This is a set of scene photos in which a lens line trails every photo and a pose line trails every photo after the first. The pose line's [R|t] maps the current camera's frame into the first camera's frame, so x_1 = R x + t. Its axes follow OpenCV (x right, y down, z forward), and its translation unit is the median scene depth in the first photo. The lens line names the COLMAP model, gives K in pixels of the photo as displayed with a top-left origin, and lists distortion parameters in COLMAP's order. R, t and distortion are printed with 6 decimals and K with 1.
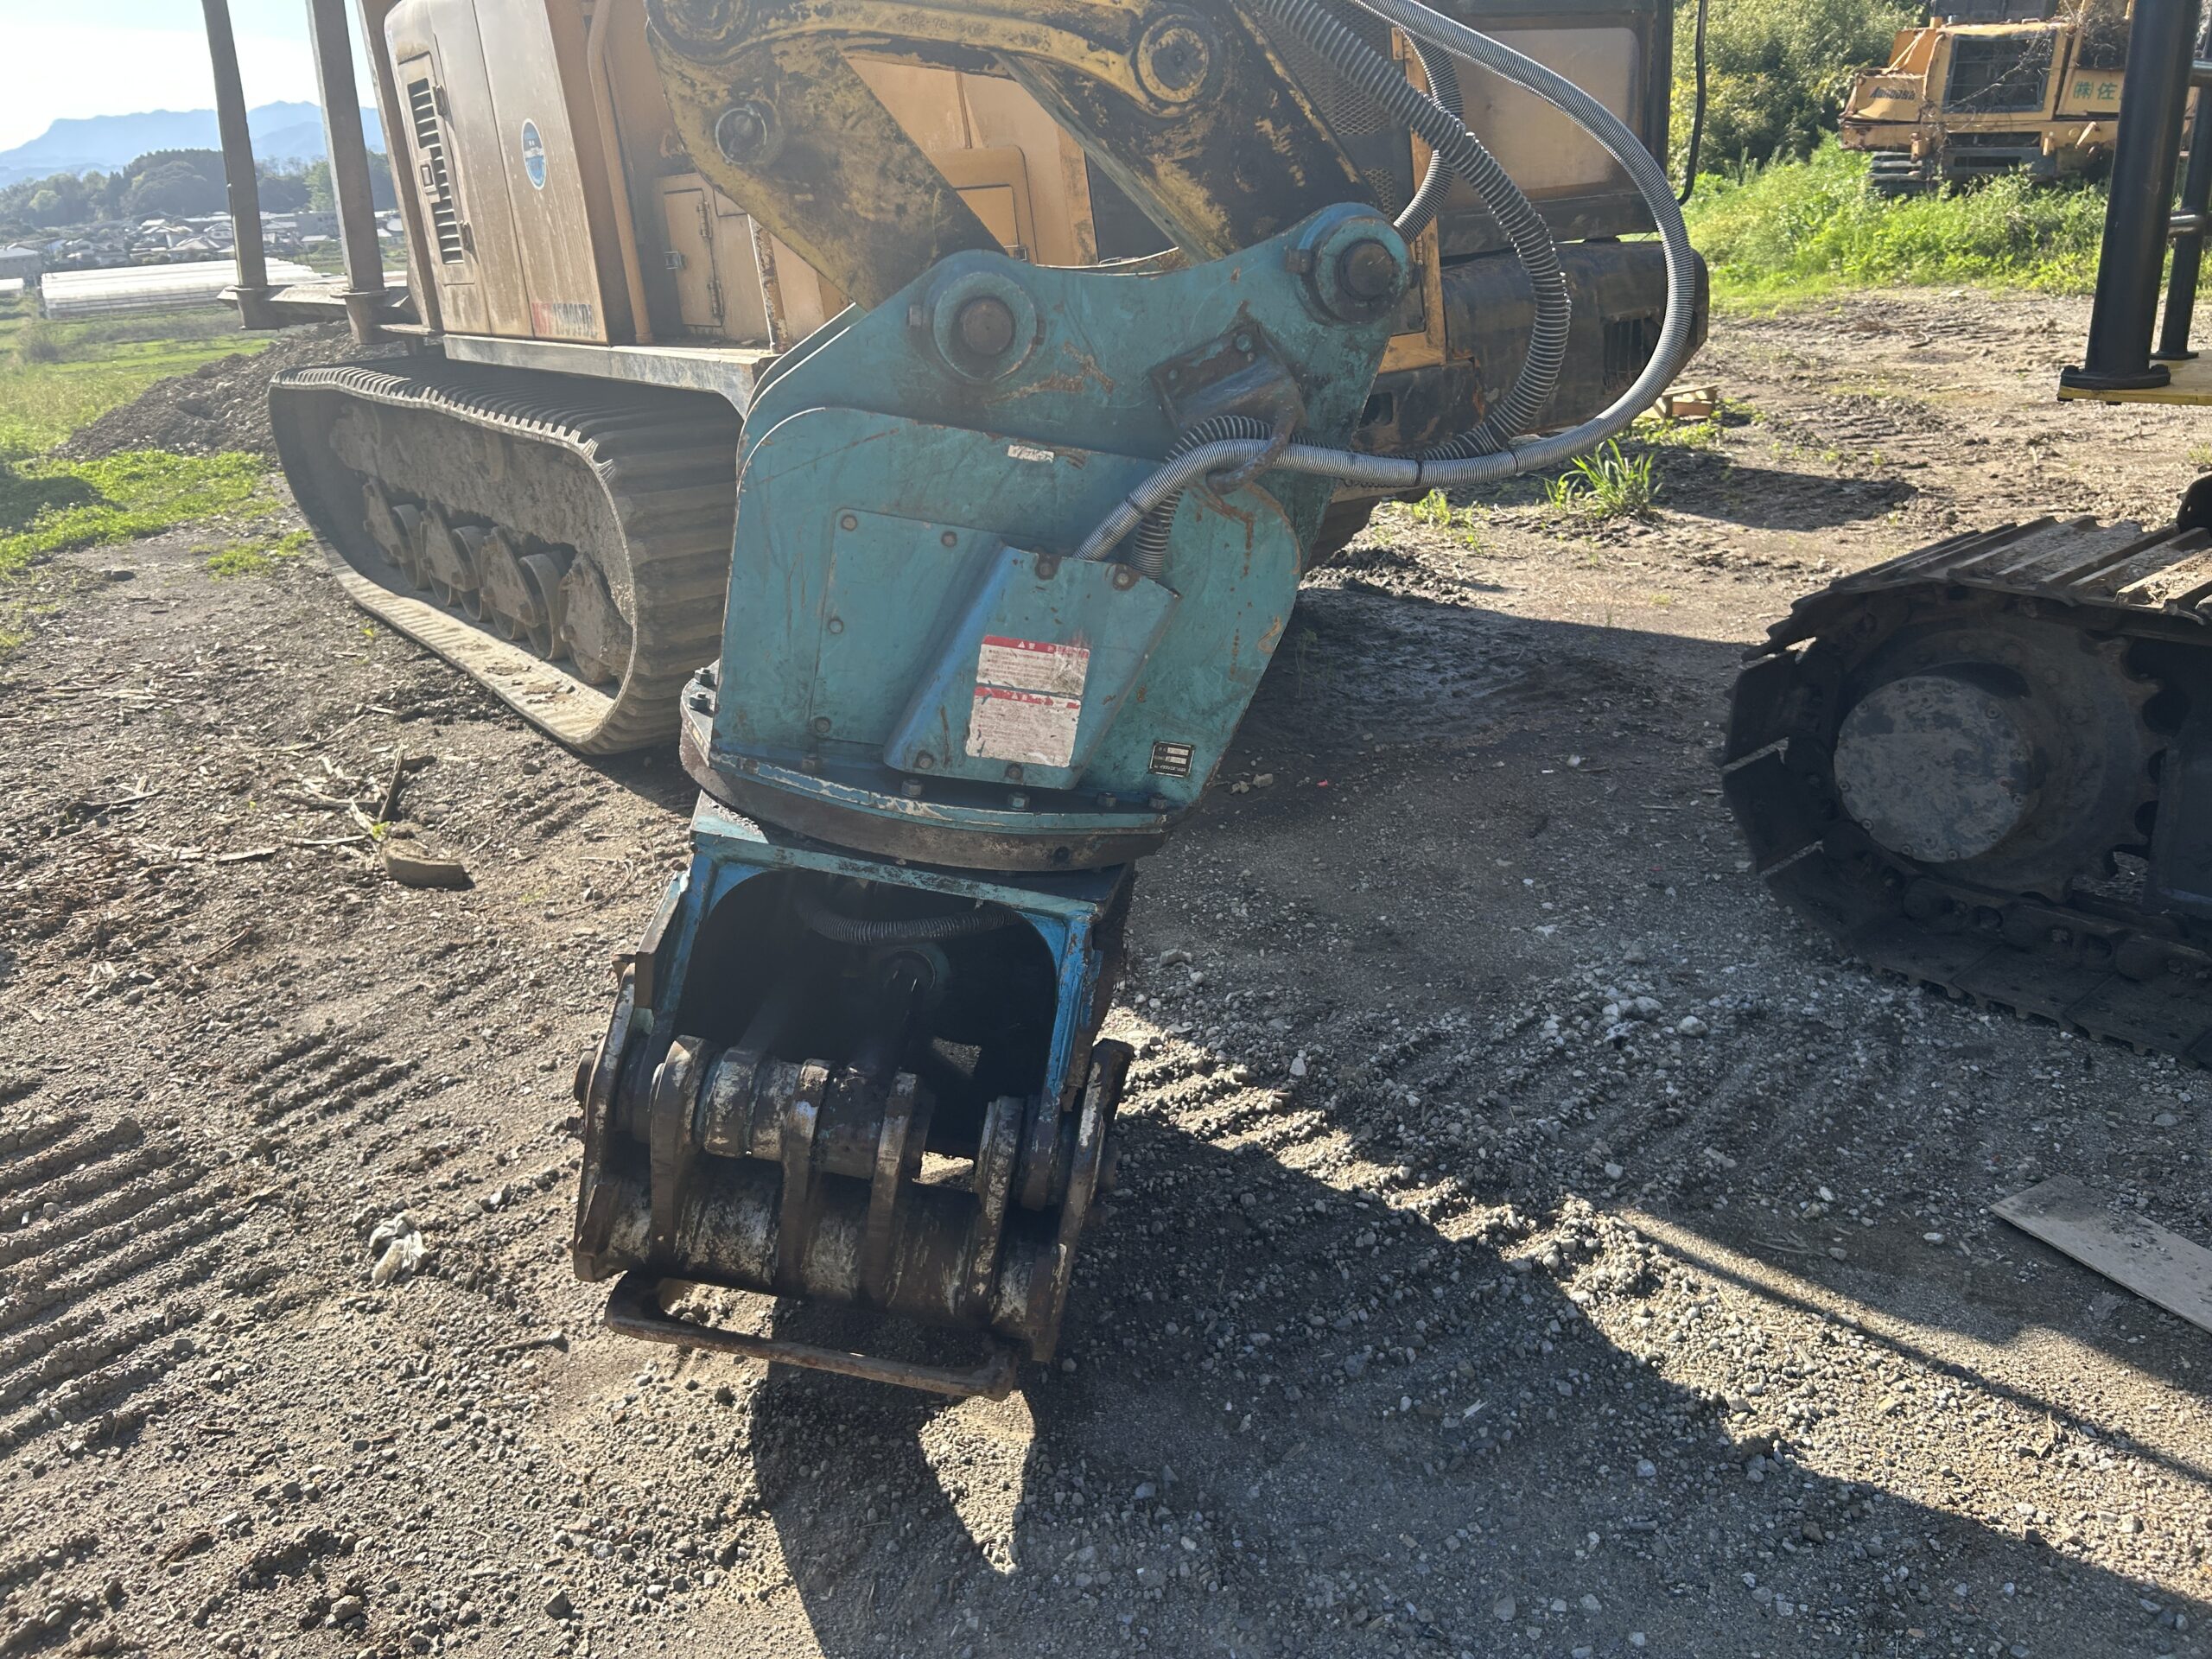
lens RADIAL K [[1674.5, 0, 1102.4], [0, 1674.5, 817.1], [0, 0, 1]] dist [0.045268, -0.048007]
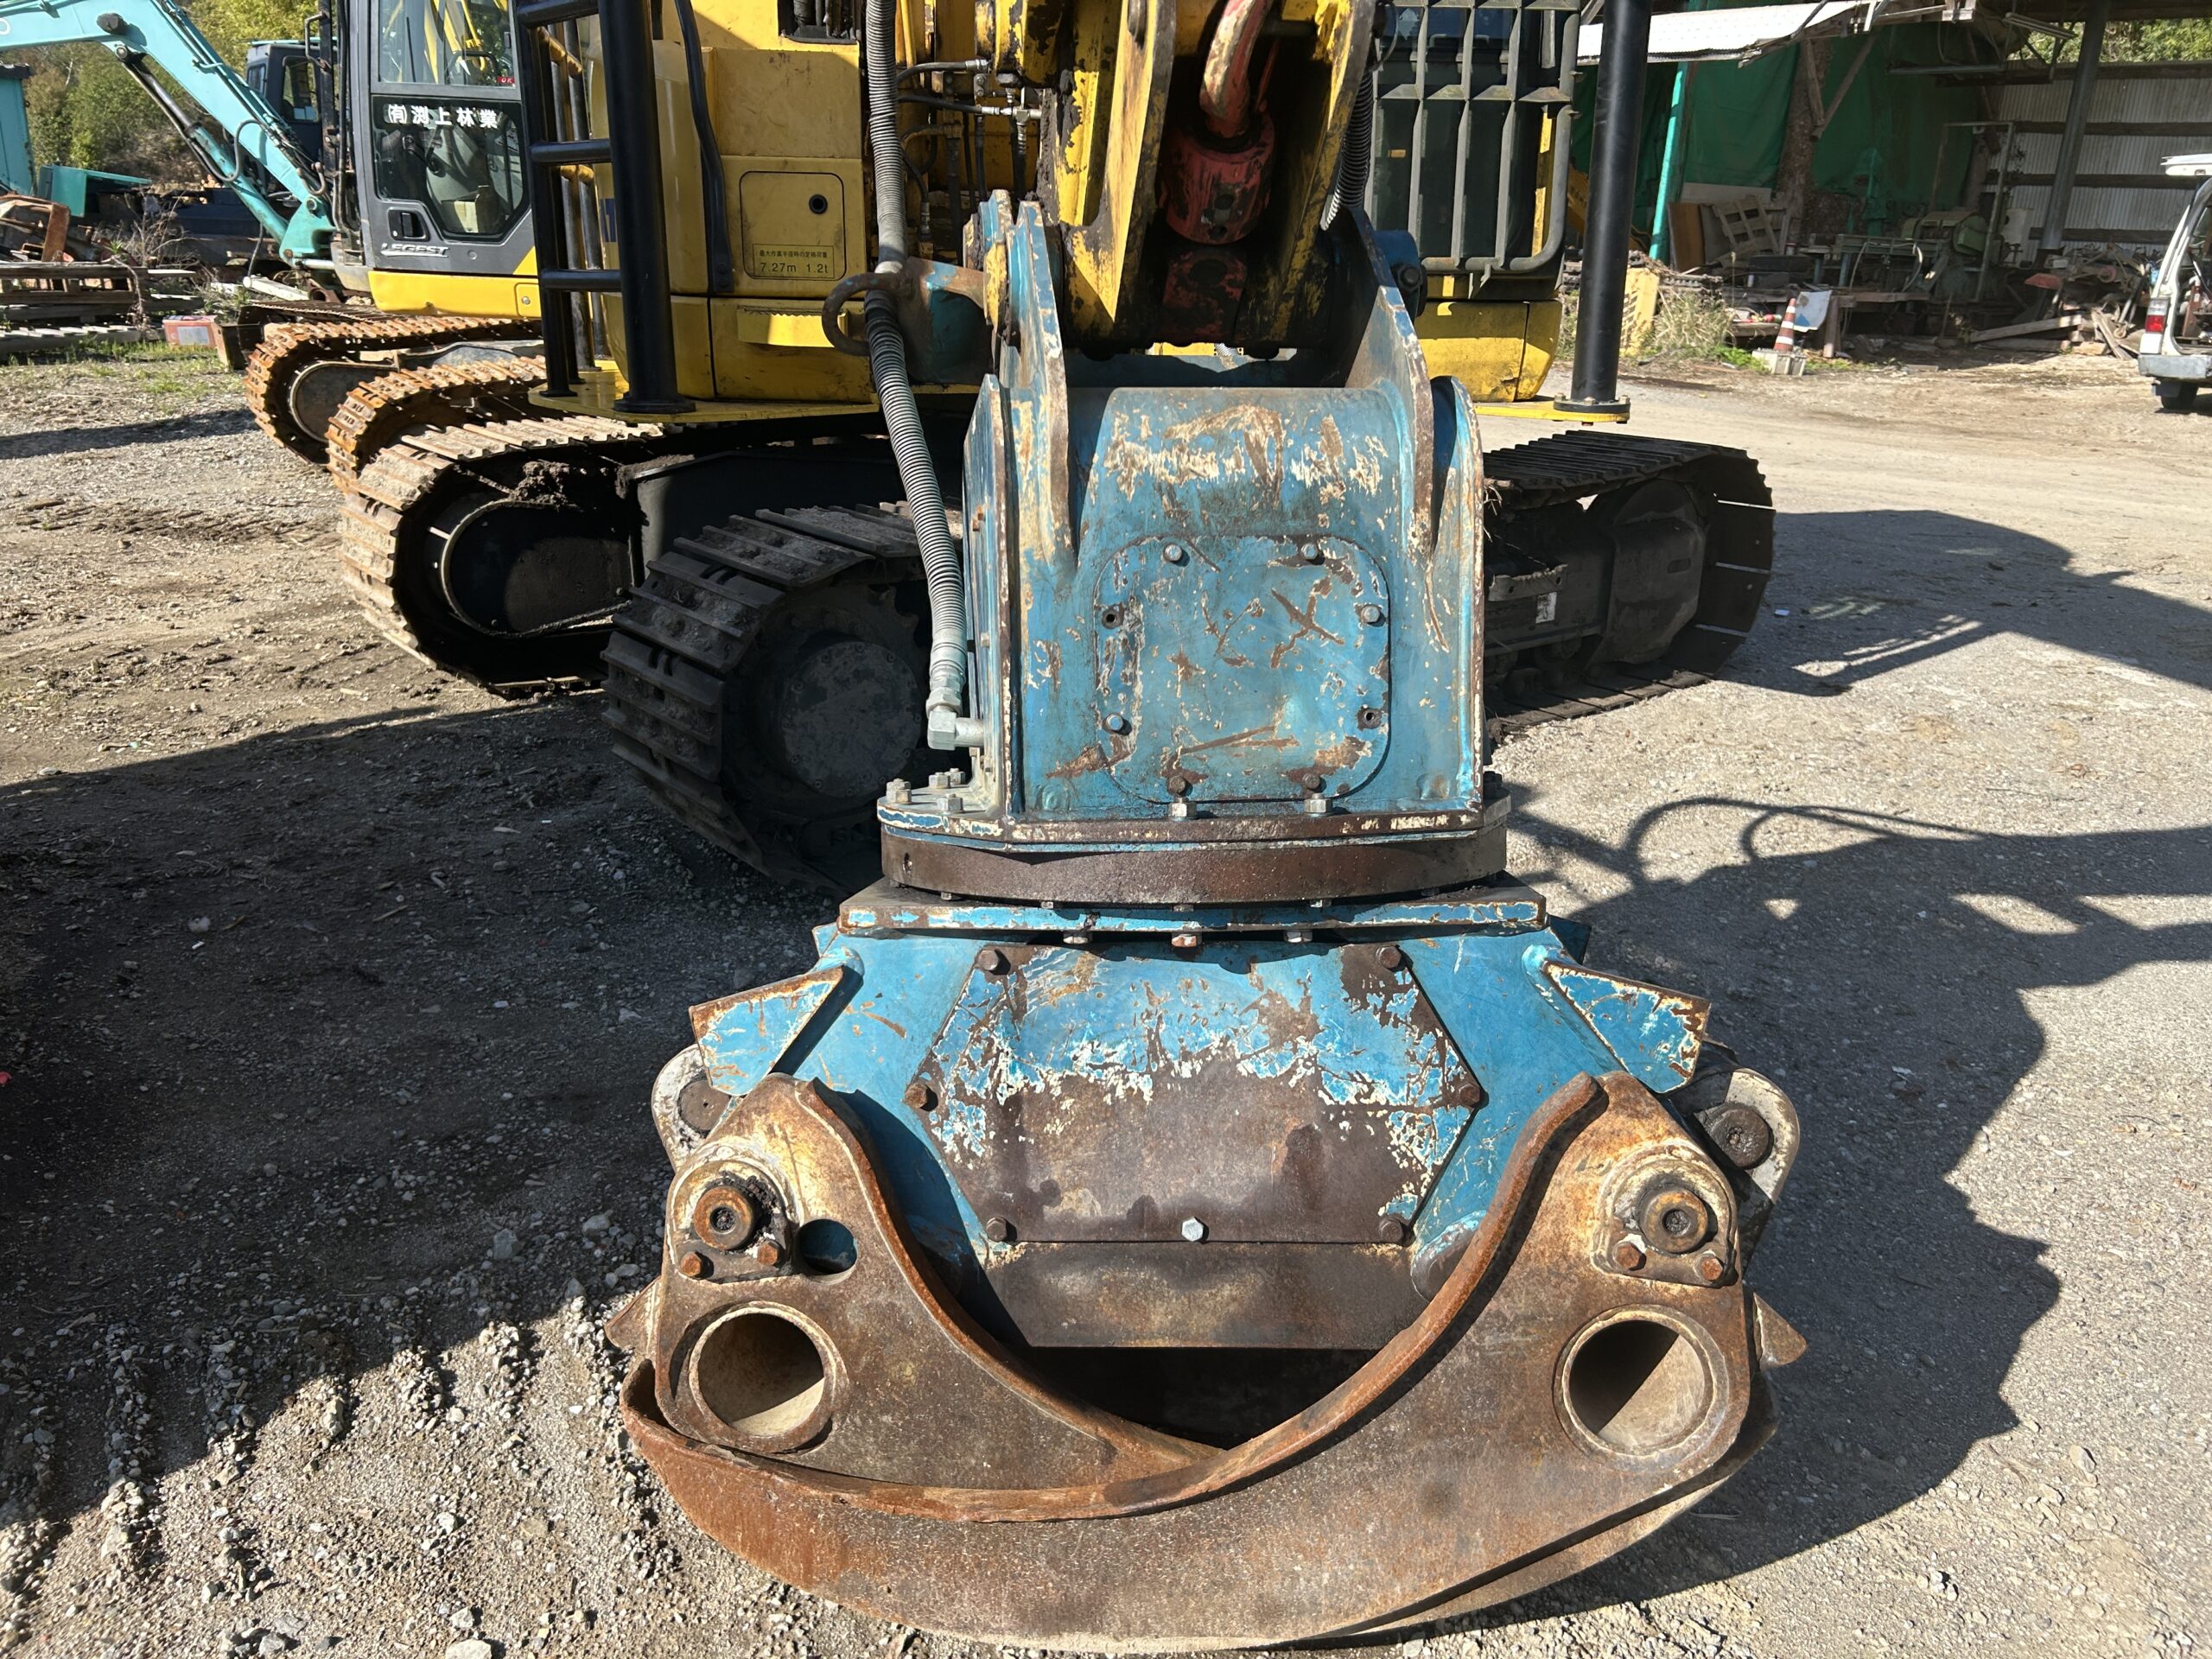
lens RADIAL K [[1674.5, 0, 1102.4], [0, 1674.5, 817.1], [0, 0, 1]] dist [0.045268, -0.048007]
pose [[0.024387, -0.259391, 0.965464, -0.694420], [0.327985, 0.914372, 0.237380, -0.196522], [-0.944368, 0.310869, 0.107375, 0.757284]]
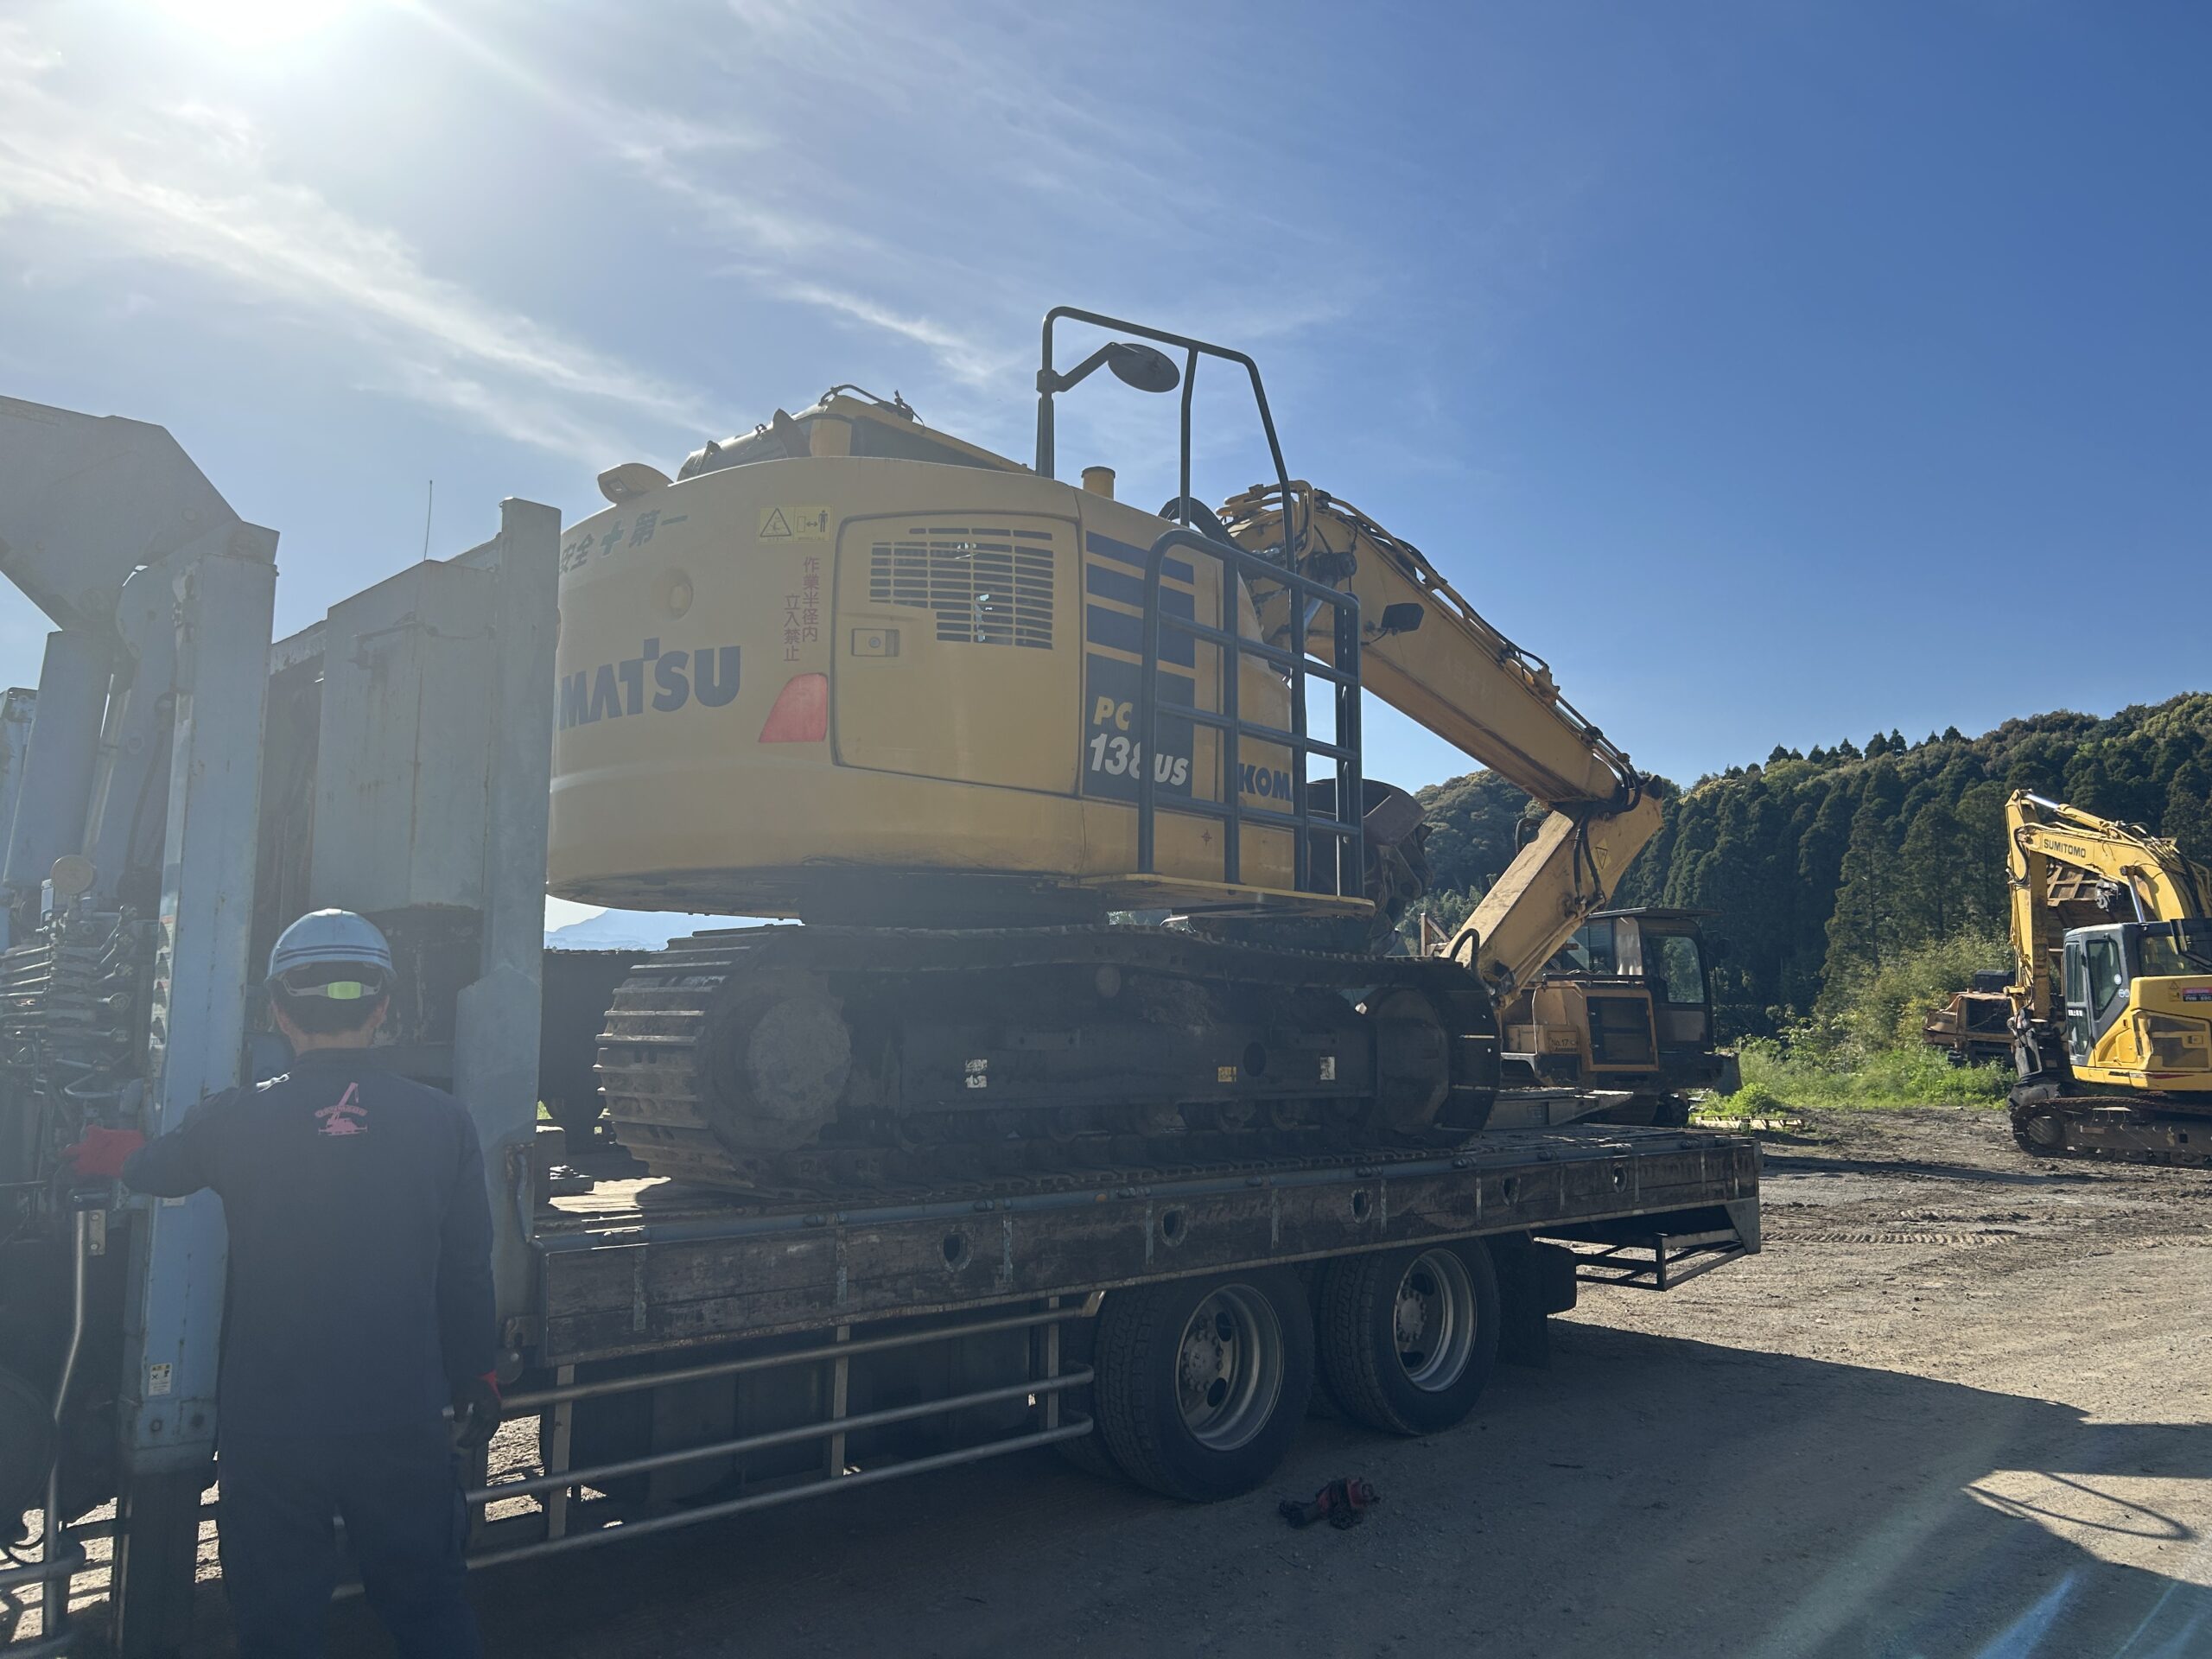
lens RADIAL K [[1674.5, 0, 1102.4], [0, 1674.5, 817.1], [0, 0, 1]] dist [0.045268, -0.048007]
pose [[0.971302, 0.050796, -0.232364, -0.429137], [-0.150697, 0.887255, -0.435970, 2.157066], [0.184020, 0.458475, 0.869447, -5.787758]]
